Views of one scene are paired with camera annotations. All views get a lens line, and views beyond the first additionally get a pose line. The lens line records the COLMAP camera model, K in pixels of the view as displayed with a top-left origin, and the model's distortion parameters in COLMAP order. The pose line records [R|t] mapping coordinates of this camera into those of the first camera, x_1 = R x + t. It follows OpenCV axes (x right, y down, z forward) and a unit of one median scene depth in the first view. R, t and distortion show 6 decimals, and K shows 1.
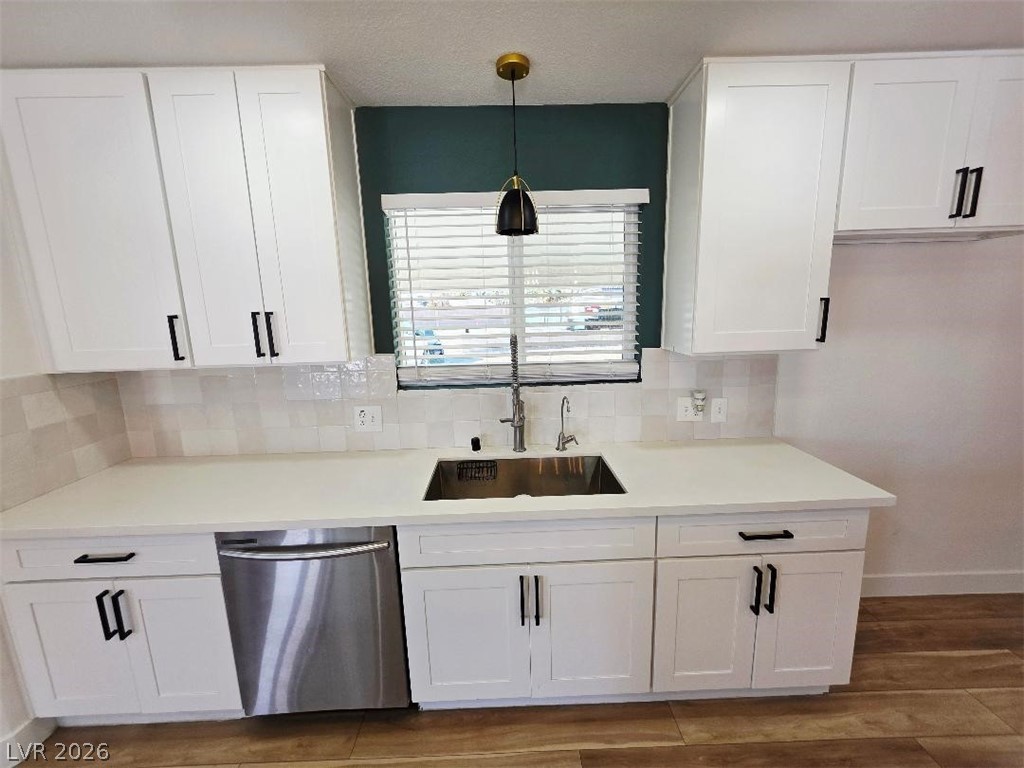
lens RADIAL K [[411.5, 0, 506.0], [0, 411.5, 379.0], [0, 0, 1]] dist [0.000982, 0.000265]
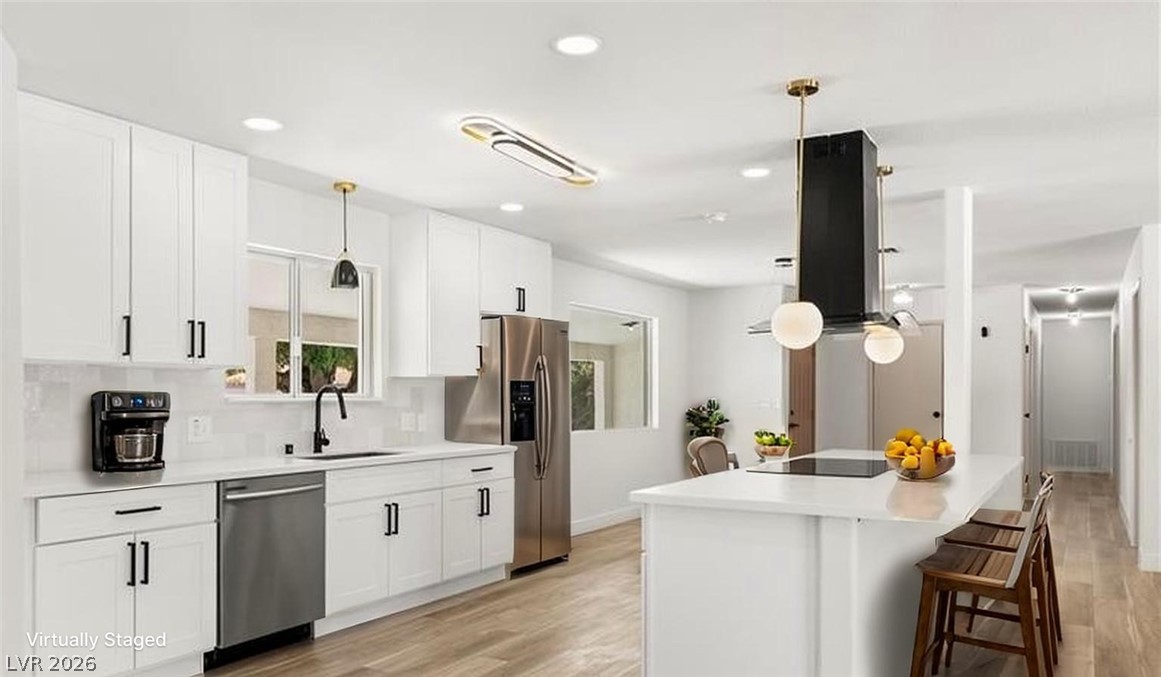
lens RADIAL K [[859.4, 0, 582.3], [0, 859.4, 398.3], [0, 0, 1]] dist [0.035868, 0.001816]
pose [[0.523835, 0.027595, 0.851373, -2.126909], [0.126997, 0.985775, -0.110091, 0.483315], [-0.842300, 0.165791, 0.512878, -1.227380]]
